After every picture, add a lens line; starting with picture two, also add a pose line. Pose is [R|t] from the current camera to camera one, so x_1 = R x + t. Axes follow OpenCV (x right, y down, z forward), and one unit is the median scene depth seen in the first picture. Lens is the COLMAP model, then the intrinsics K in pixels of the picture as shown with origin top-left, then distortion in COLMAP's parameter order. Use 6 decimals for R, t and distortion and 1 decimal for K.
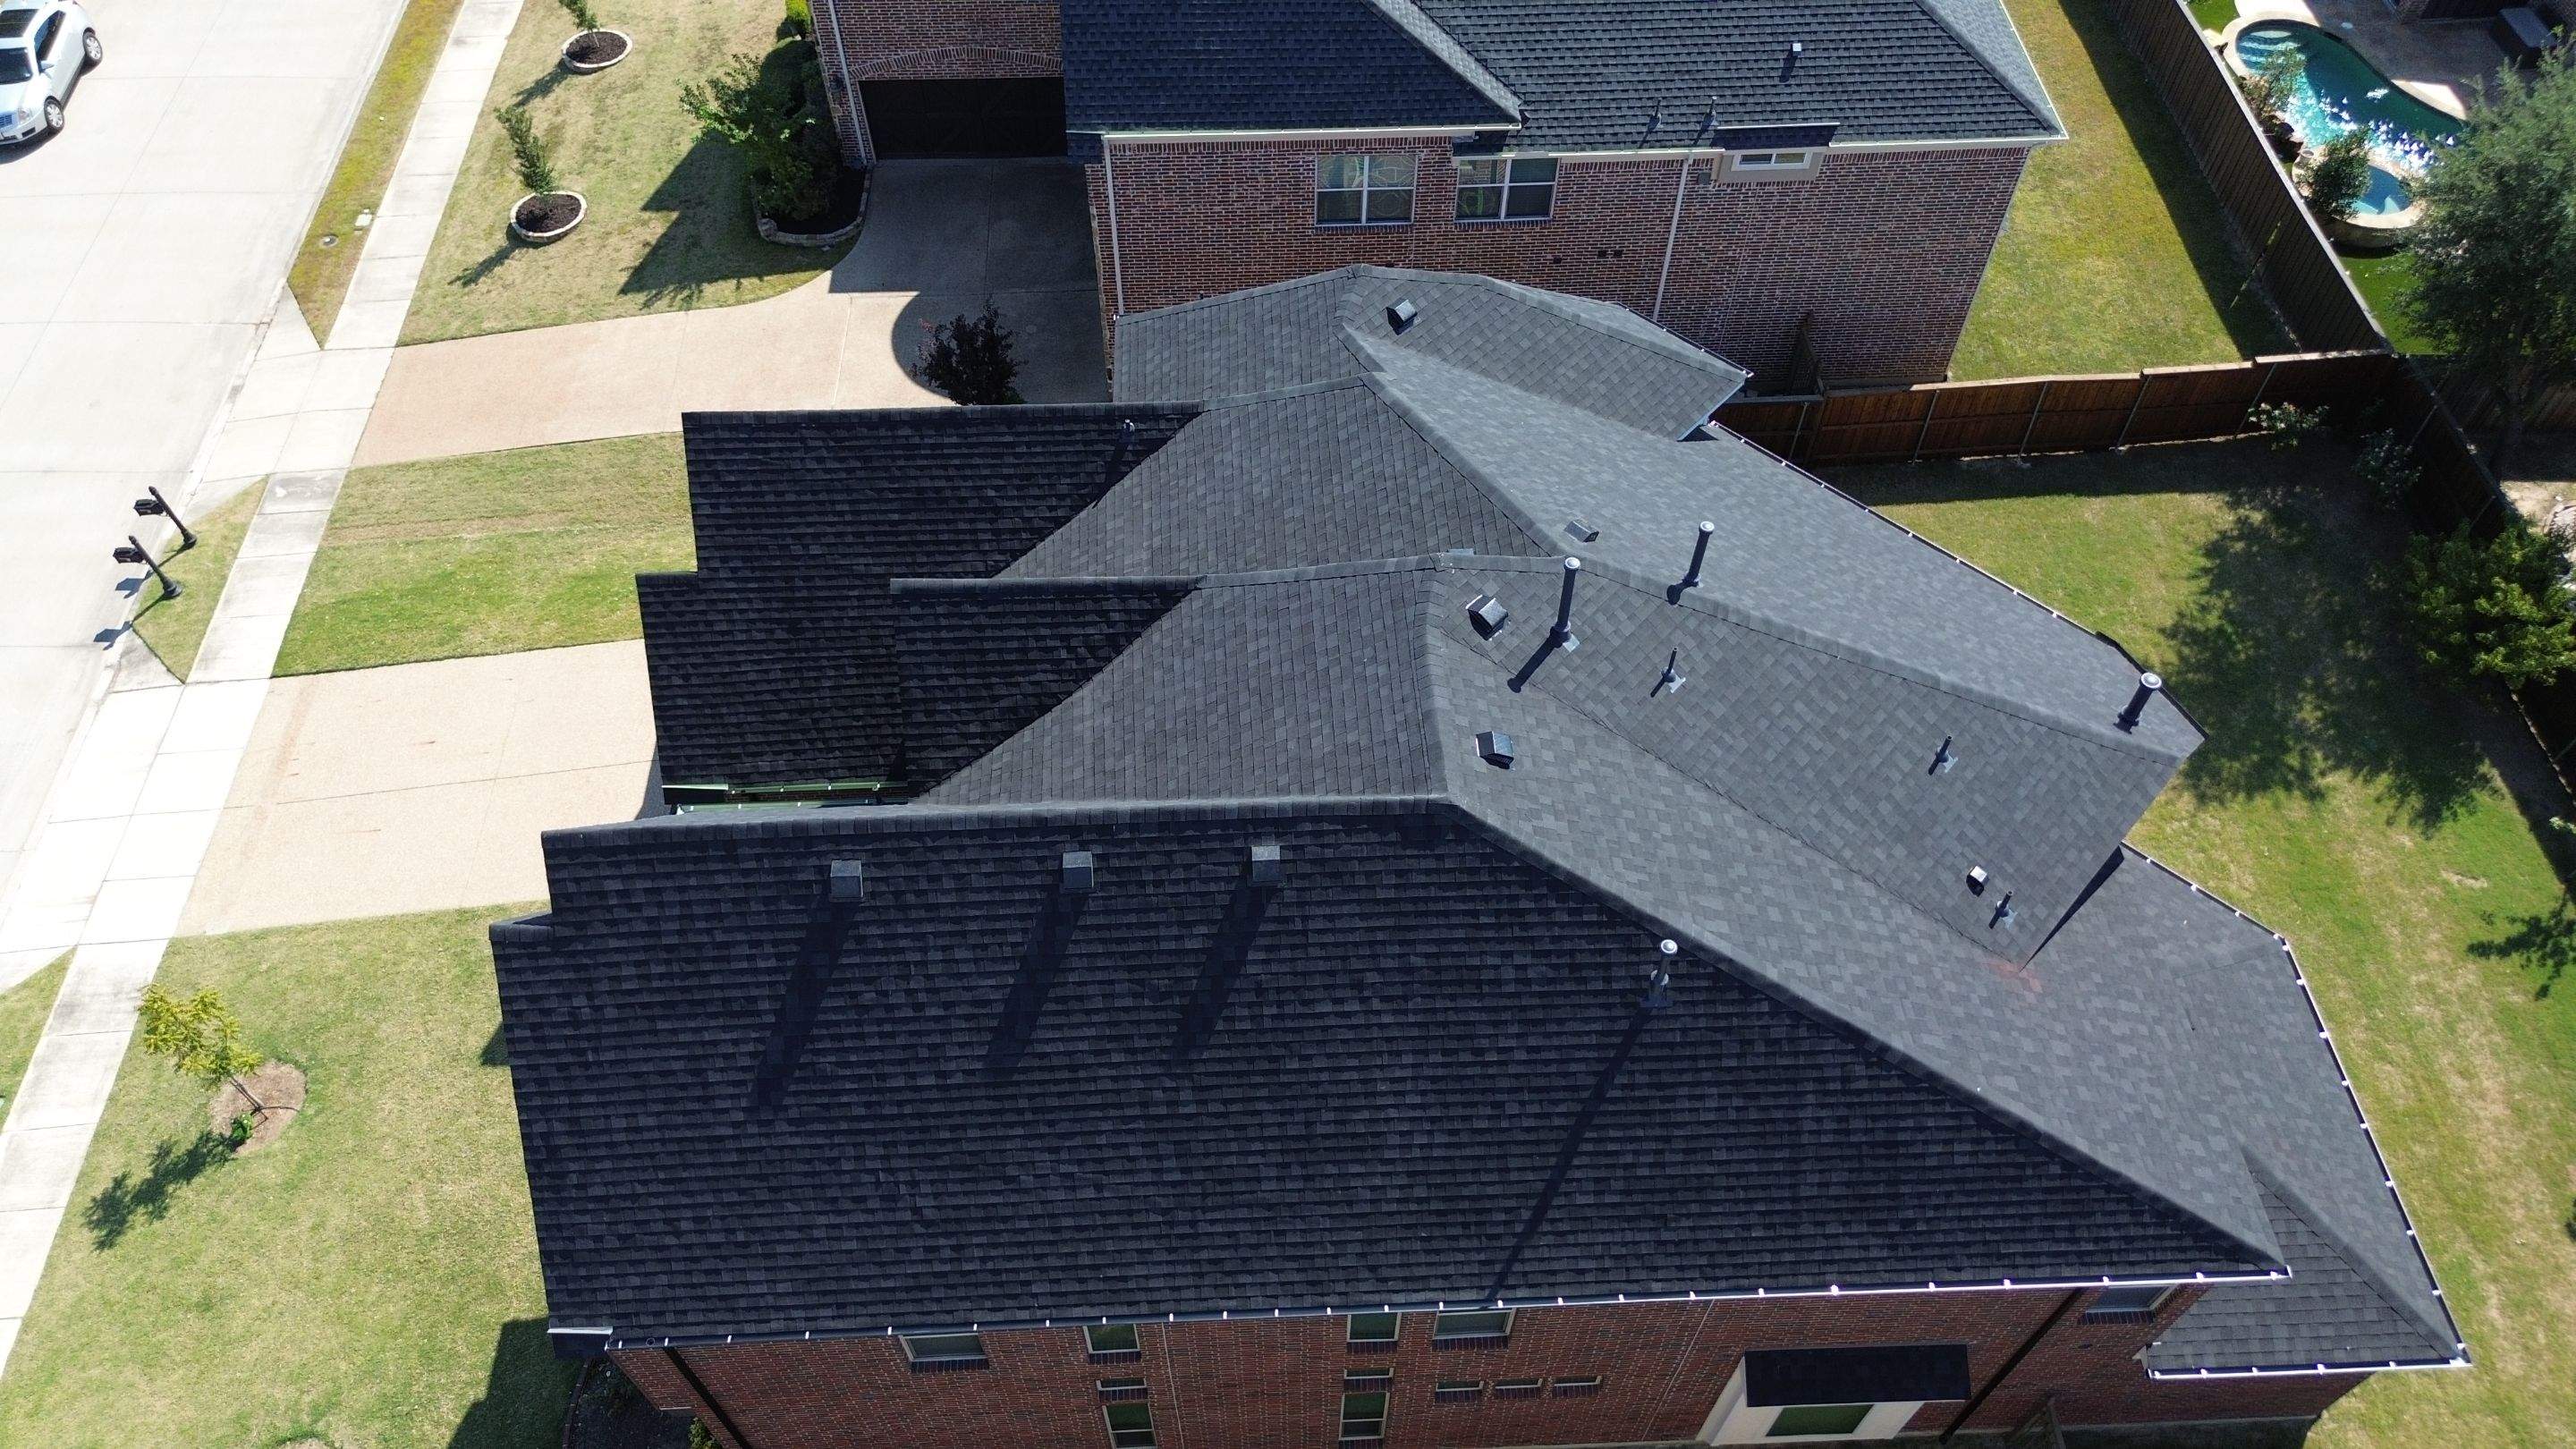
lens RADIAL K [[1833.7, 0, 1304.9], [0, 1833.7, 728.0], [0, 0, 1]] dist [0.080916, -0.078358]
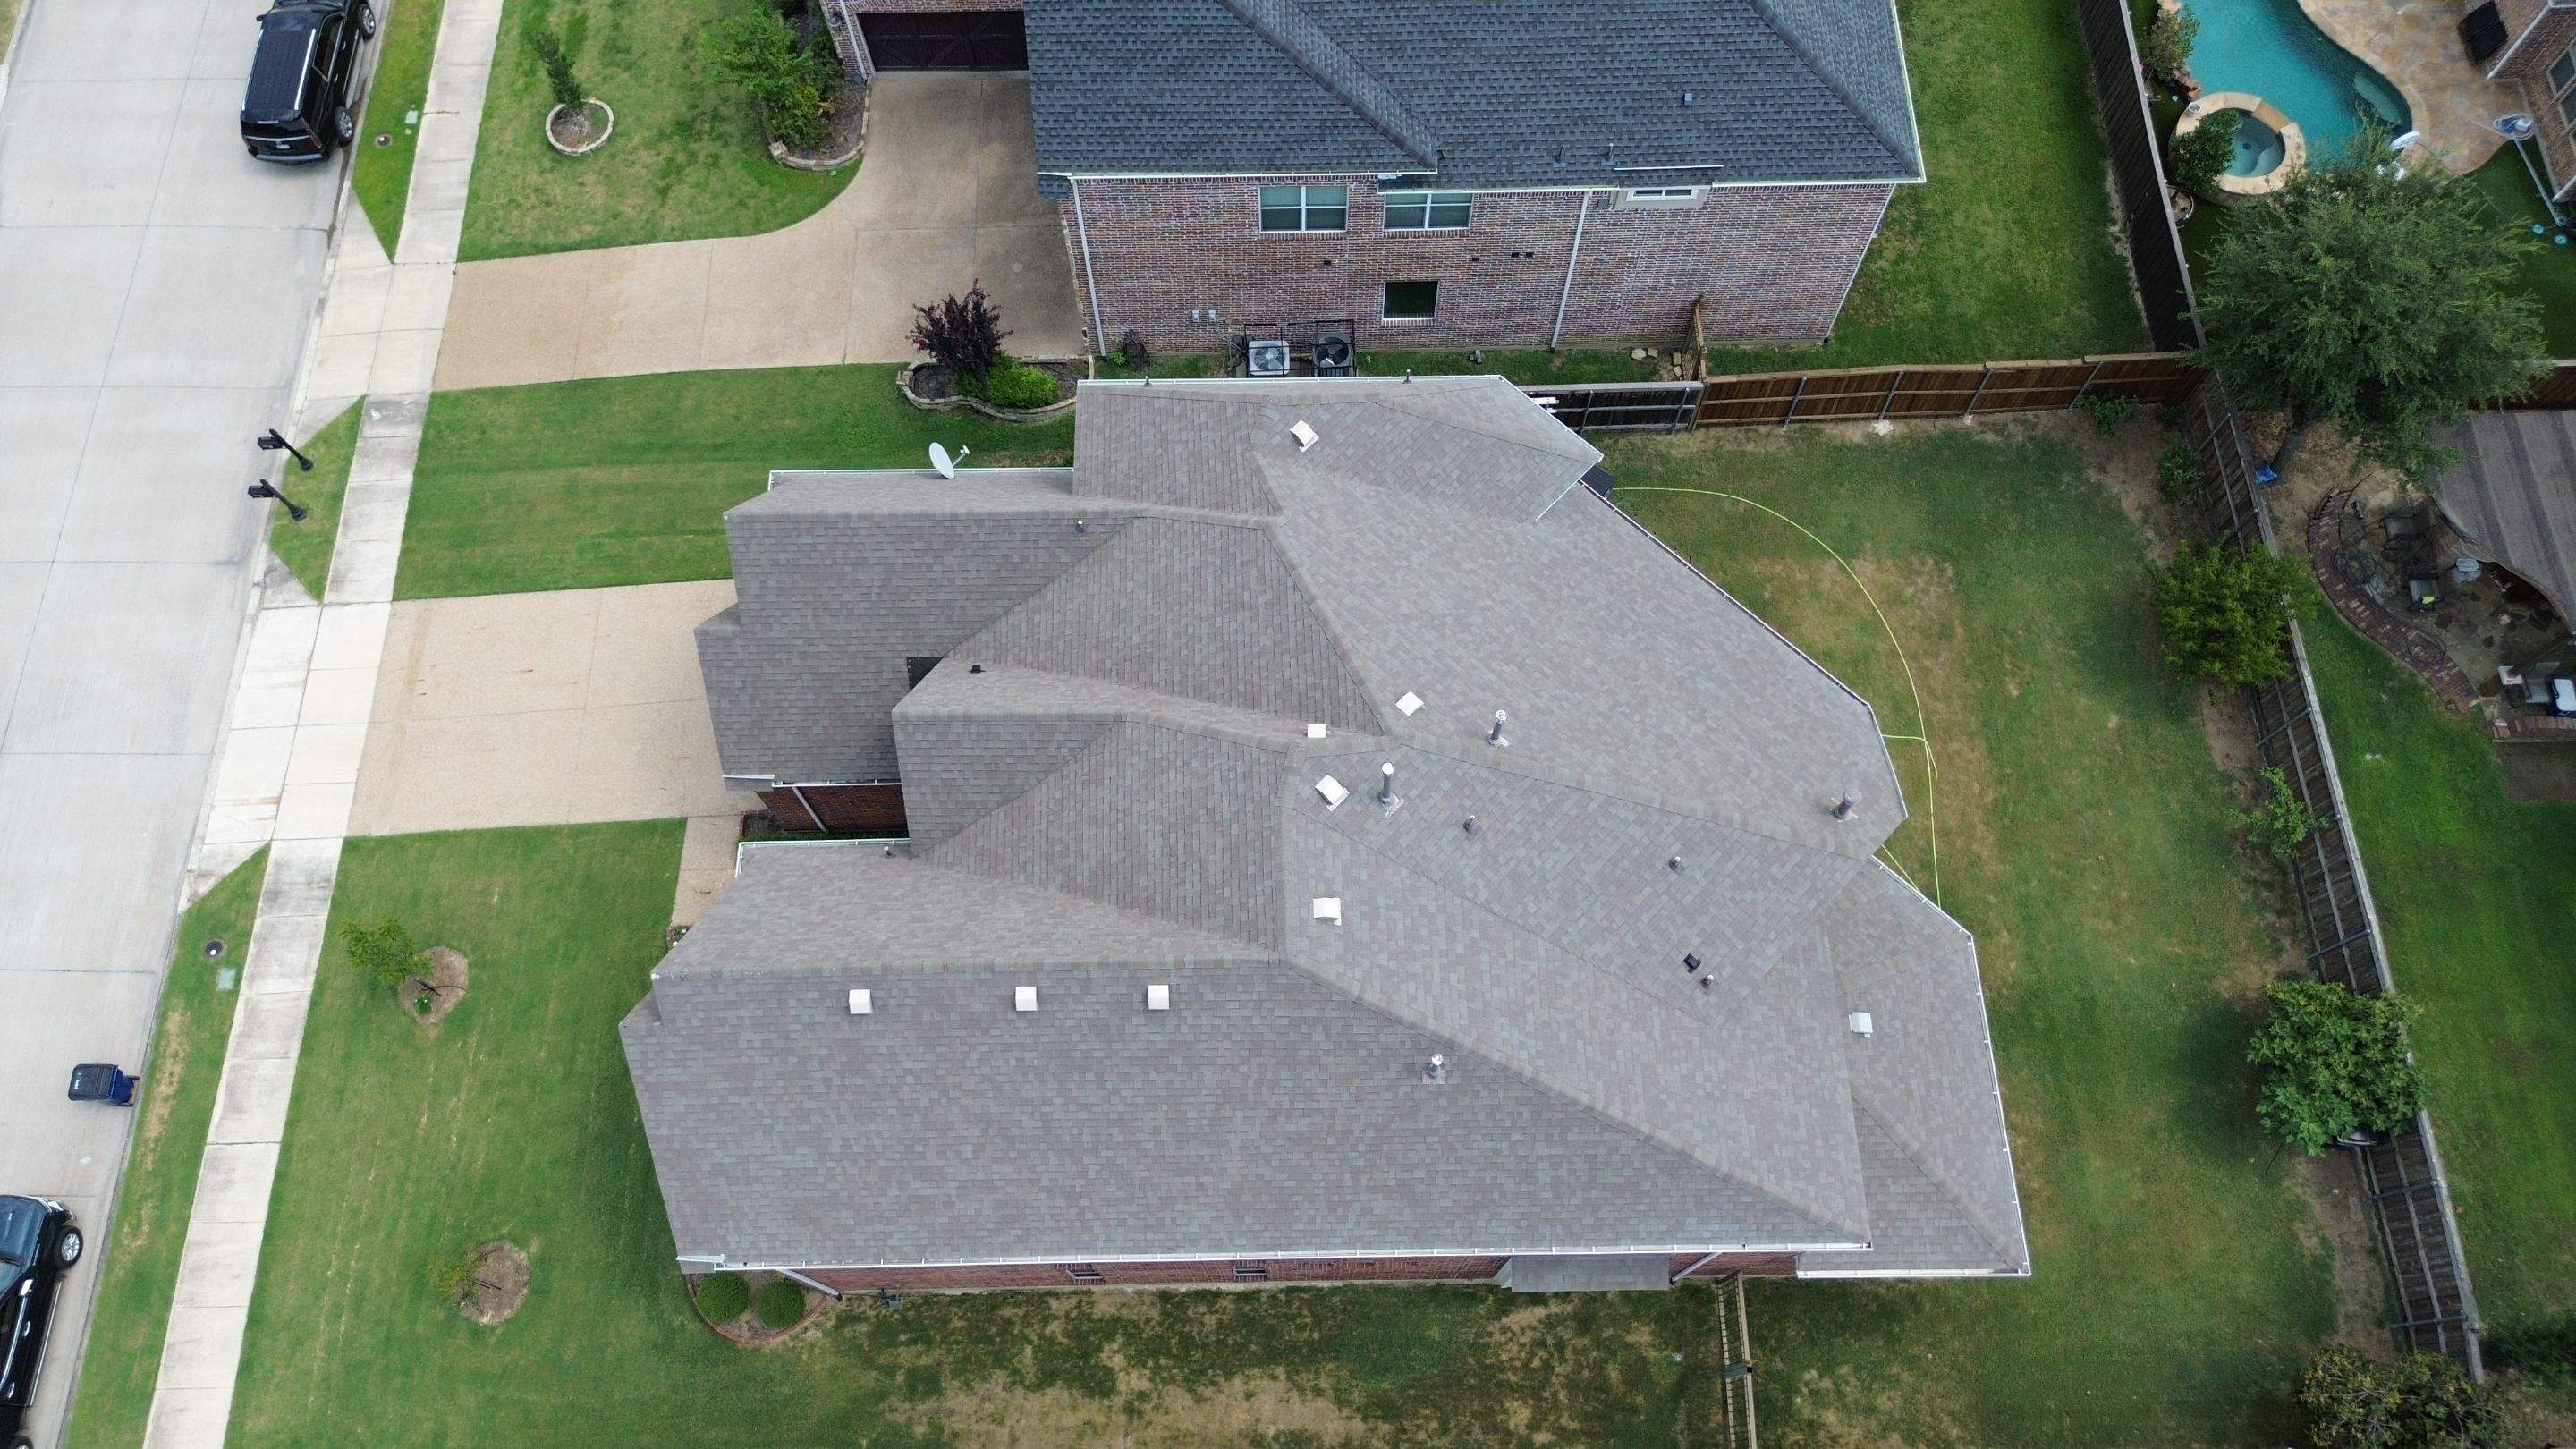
lens RADIAL K [[1833.7, 0, 1304.9], [0, 1833.7, 728.0], [0, 0, 1]] dist [0.080916, -0.078358]
pose [[0.999524, 0.025761, -0.016971, 0.059731], [-0.020651, 0.967440, 0.252255, -0.263537], [0.022917, -0.251784, 0.967512, -0.173911]]
